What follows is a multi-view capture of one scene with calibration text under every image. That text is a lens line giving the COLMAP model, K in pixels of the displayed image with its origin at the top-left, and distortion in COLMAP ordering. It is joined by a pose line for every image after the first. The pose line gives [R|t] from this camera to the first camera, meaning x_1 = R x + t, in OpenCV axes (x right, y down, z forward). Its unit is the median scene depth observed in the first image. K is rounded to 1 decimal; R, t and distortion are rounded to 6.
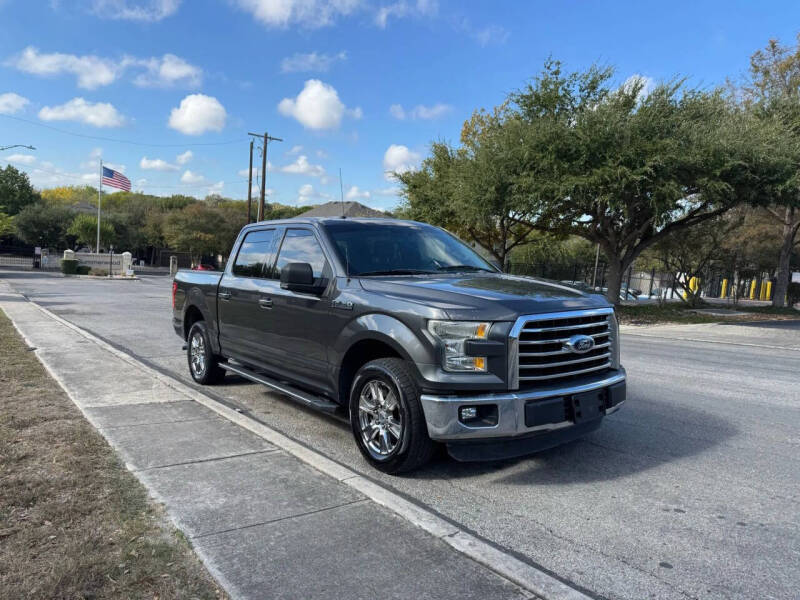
lens RADIAL K [[561.5, 0, 389.5], [0, 561.5, 299.0], [0, 0, 1]] dist [0.025820, -0.028301]
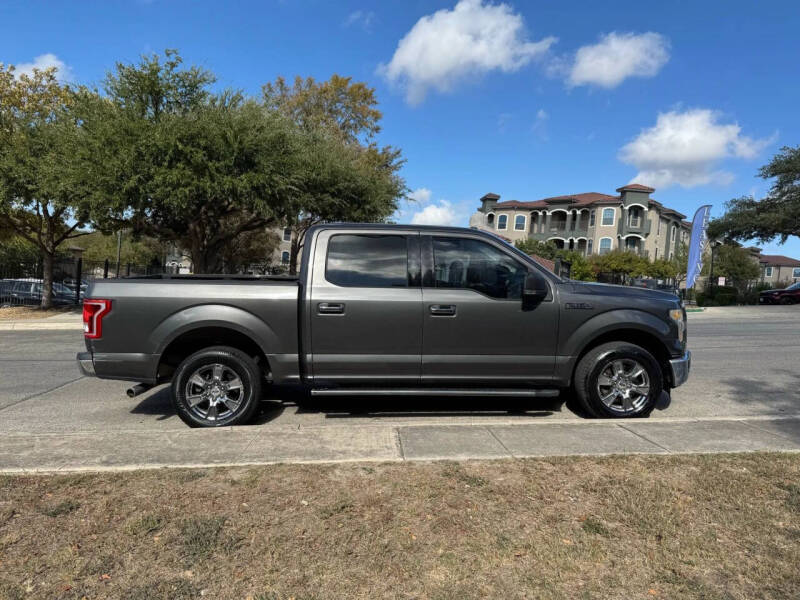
lens RADIAL K [[553.1, 0, 388.9], [0, 553.1, 318.3], [0, 0, 1]] dist [0.099760, -0.135705]
pose [[0.565853, -0.083344, 0.820283, -0.906762], [0.045430, 0.996518, 0.069912, -0.047023], [-0.823253, -0.002295, 0.567670, 0.433873]]
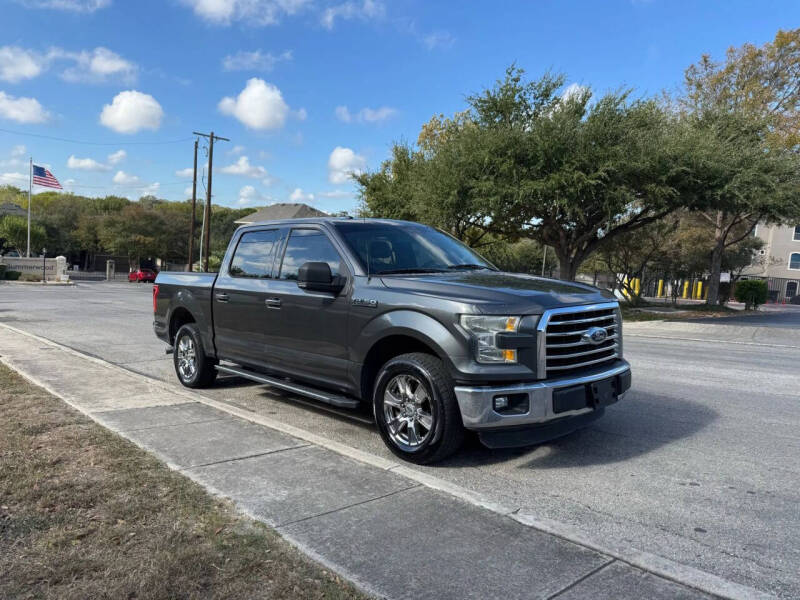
lens RADIAL K [[560.5, 0, 396.5], [0, 560.5, 304.5], [0, 0, 1]] dist [0.045805, -0.061045]
pose [[0.994224, -0.012785, 0.106560, -0.090402], [0.012347, 0.999912, 0.004769, 0.006224], [-0.106612, -0.003425, 0.994295, -0.016992]]
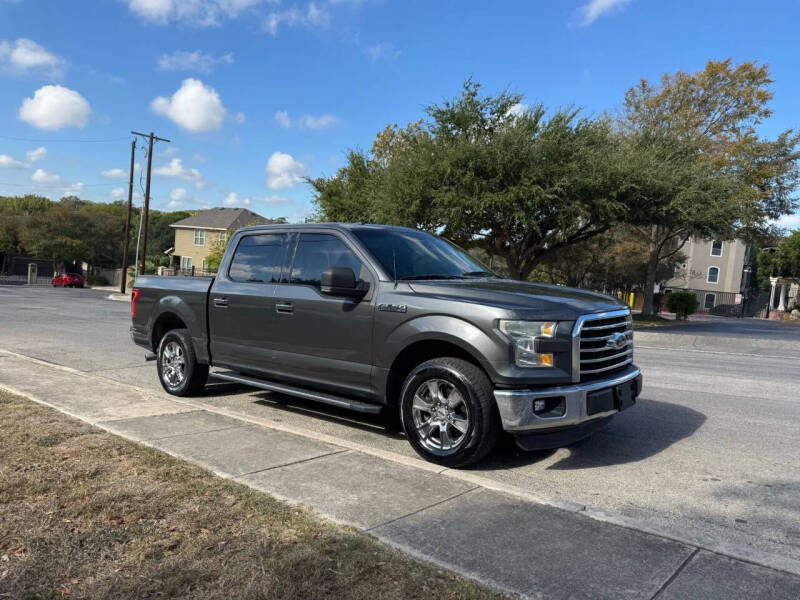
lens RADIAL K [[560.5, 0, 396.5], [0, 560.5, 304.5], [0, 0, 1]] dist [0.045805, -0.061045]
pose [[0.976779, -0.002871, 0.214231, -0.198815], [0.004933, 0.999946, -0.009094, 0.008639], [-0.214194, 0.009940, 0.976741, -0.006590]]
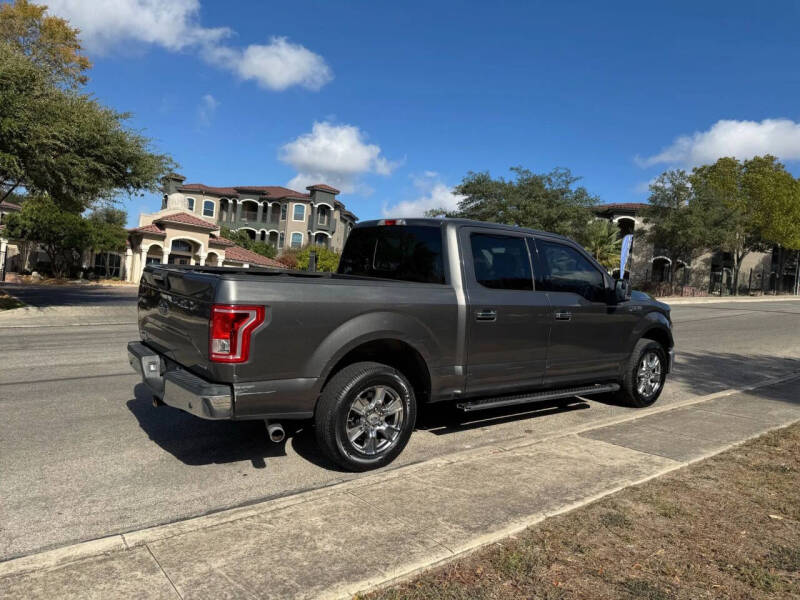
lens RADIAL K [[564.2, 0, 400.0], [0, 564.2, 300.0], [0, 0, 1]] dist [0.116549, -0.226234]
pose [[-0.013350, -0.070090, 0.997451, -1.041023], [0.002089, 0.997536, 0.070124, -0.079899], [-0.999909, 0.003020, -0.013171, 1.092844]]
